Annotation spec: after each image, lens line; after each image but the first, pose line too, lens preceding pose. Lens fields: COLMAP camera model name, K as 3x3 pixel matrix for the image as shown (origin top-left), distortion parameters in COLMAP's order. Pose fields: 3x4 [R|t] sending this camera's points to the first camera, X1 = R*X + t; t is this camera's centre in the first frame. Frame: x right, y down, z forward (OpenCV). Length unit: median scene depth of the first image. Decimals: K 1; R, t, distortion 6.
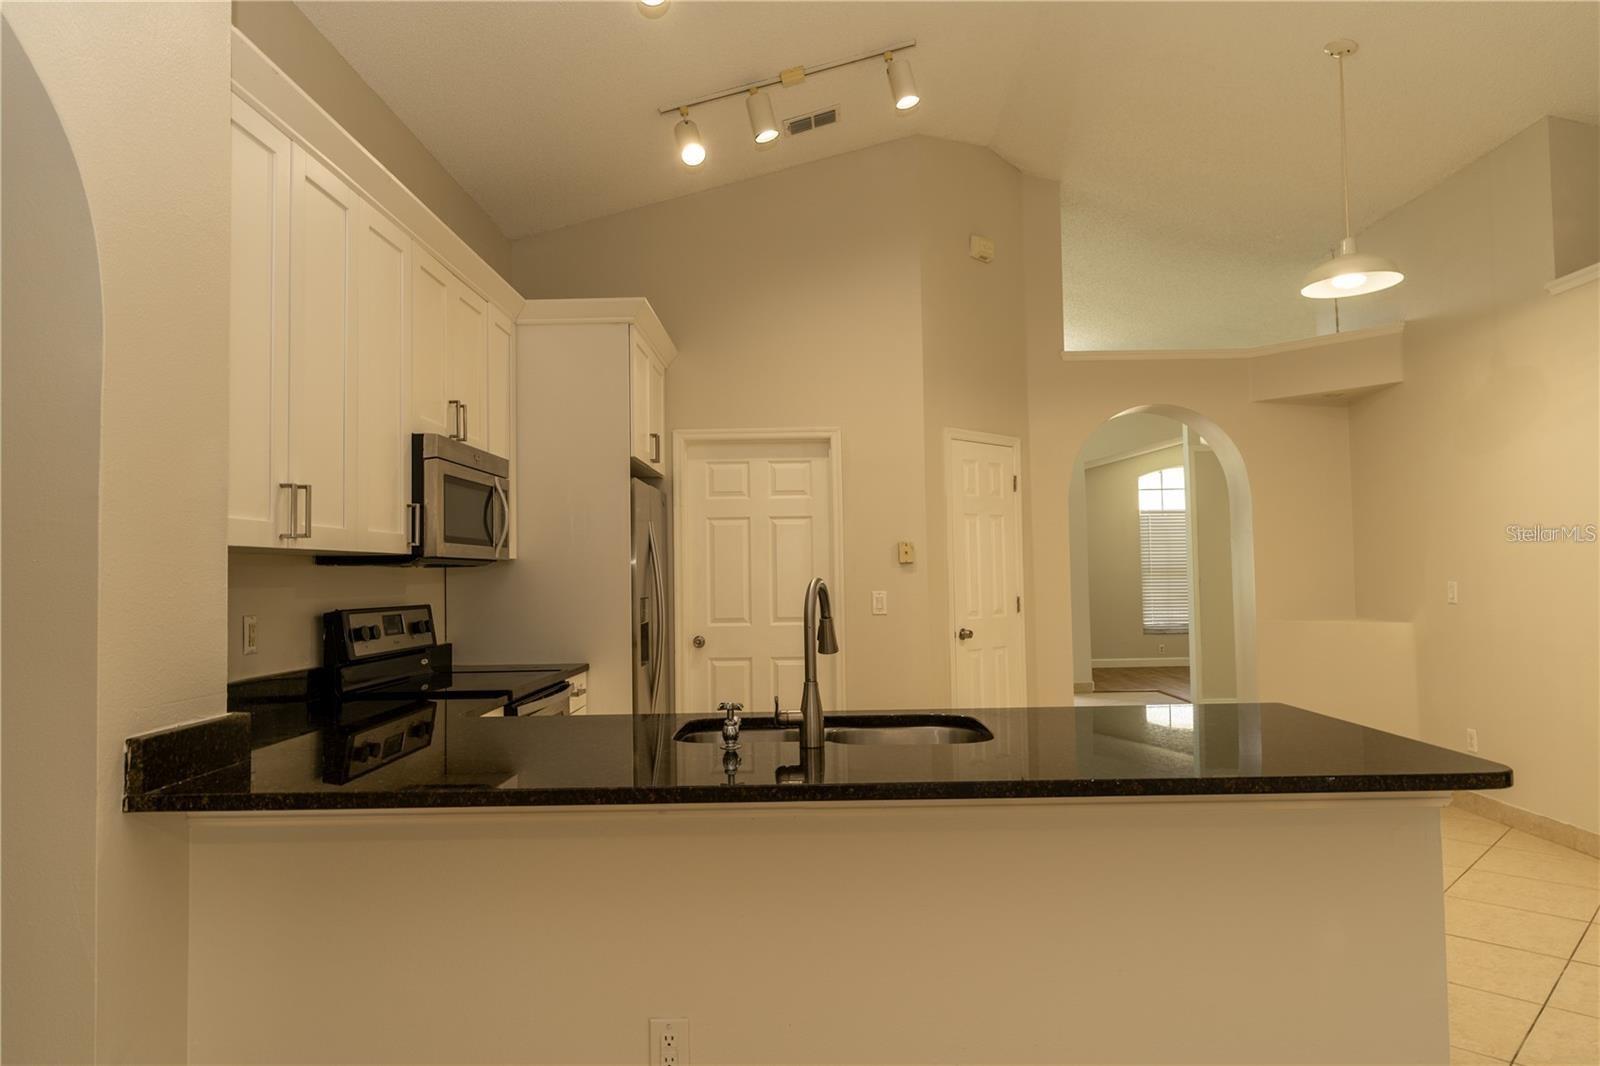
lens RADIAL K [[947.2, 0, 792.6], [0, 947.2, 517.0], [0, 0, 1]] dist [-0.006243, -0.001019]
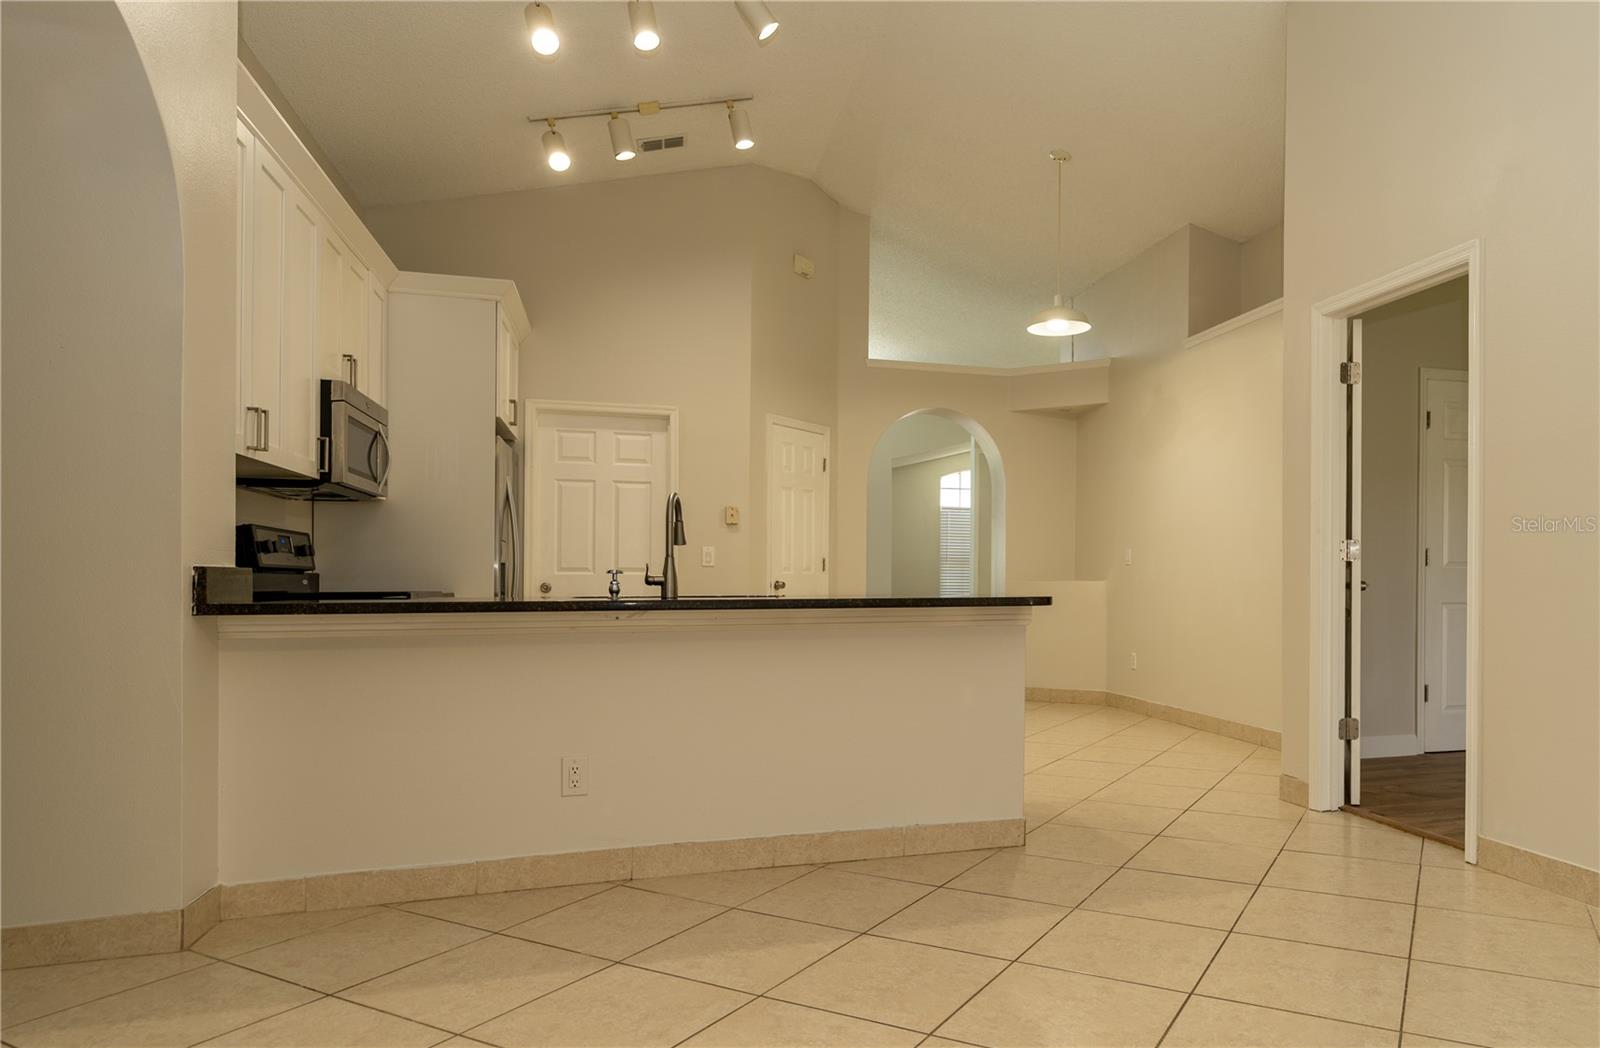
lens RADIAL K [[975.9, 0, 920.2], [0, 975.9, 557.0], [0, 0, 1]] dist [-0.001397, 0.005893]
pose [[0.951499, 0.024635, 0.306665, -0.032826], [-0.035951, 0.998863, 0.031306, 0.044575], [-0.305545, -0.040812, 0.951303, -0.263951]]
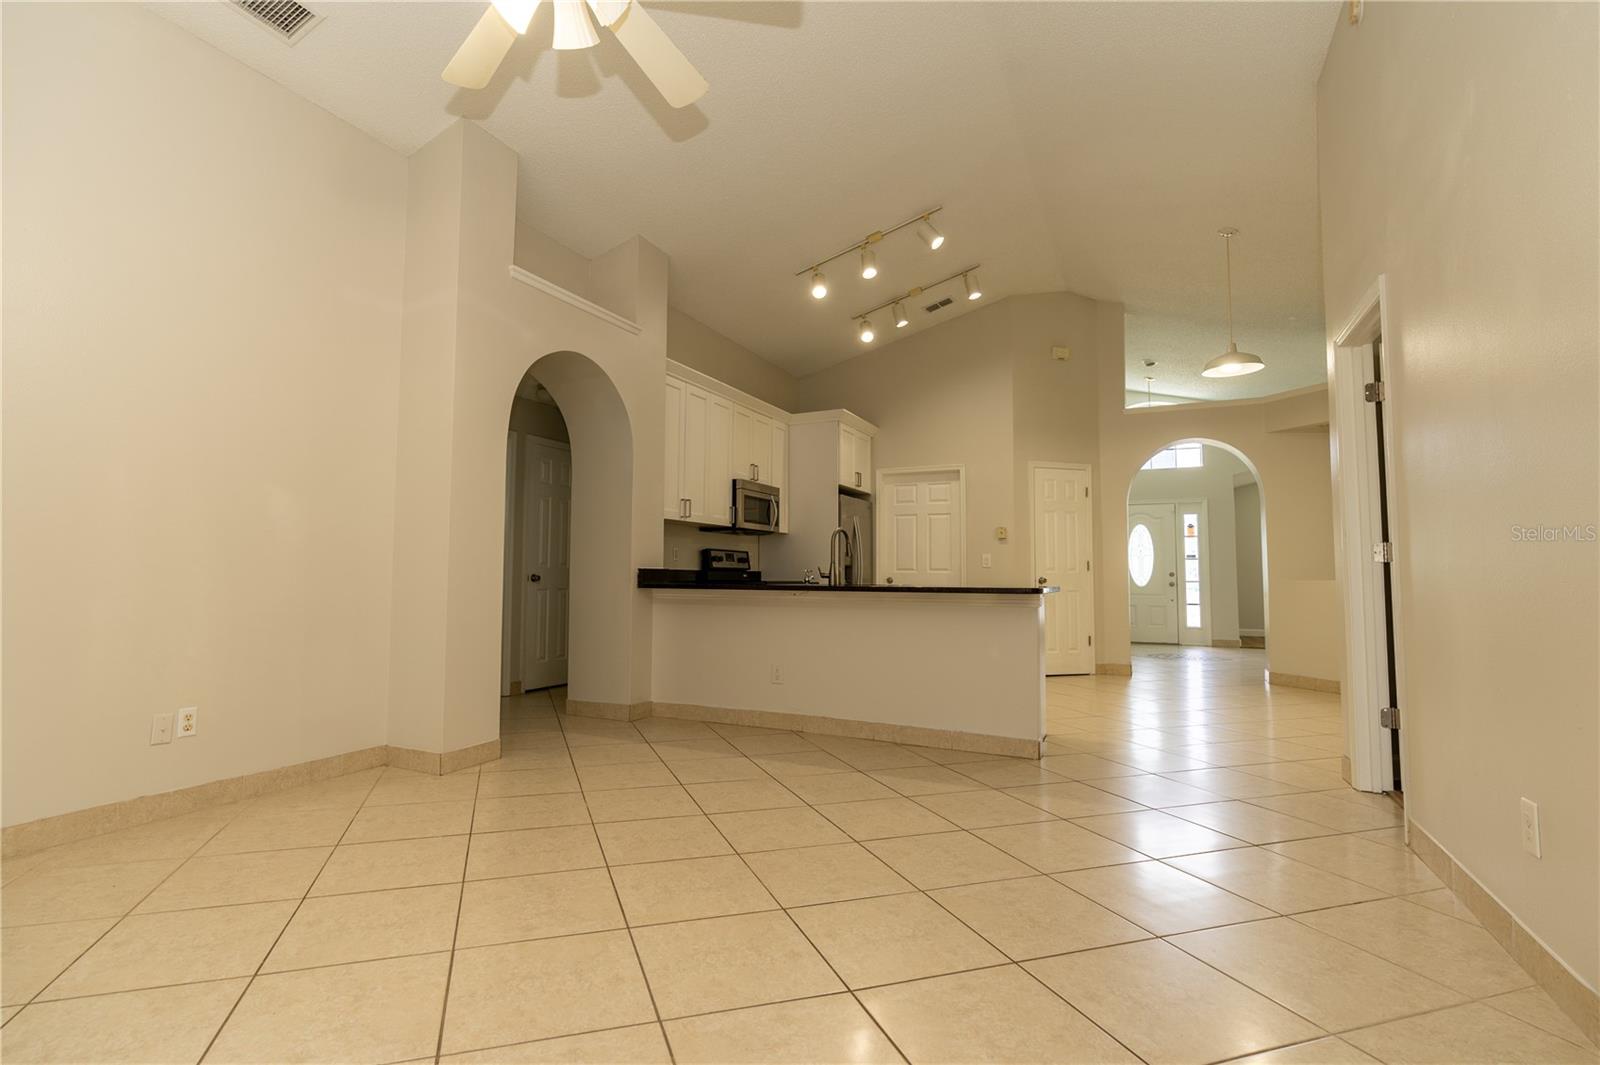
lens RADIAL K [[728.5, 0, 754.6], [0, 728.5, 512.2], [0, 0, 1]] dist [-0.006100, 0.000894]
pose [[0.894742, -0.011980, -0.446423, 0.326758], [0.004142, 0.999820, -0.018529, 0.022865], [0.446564, 0.014730, 0.894630, -0.450478]]
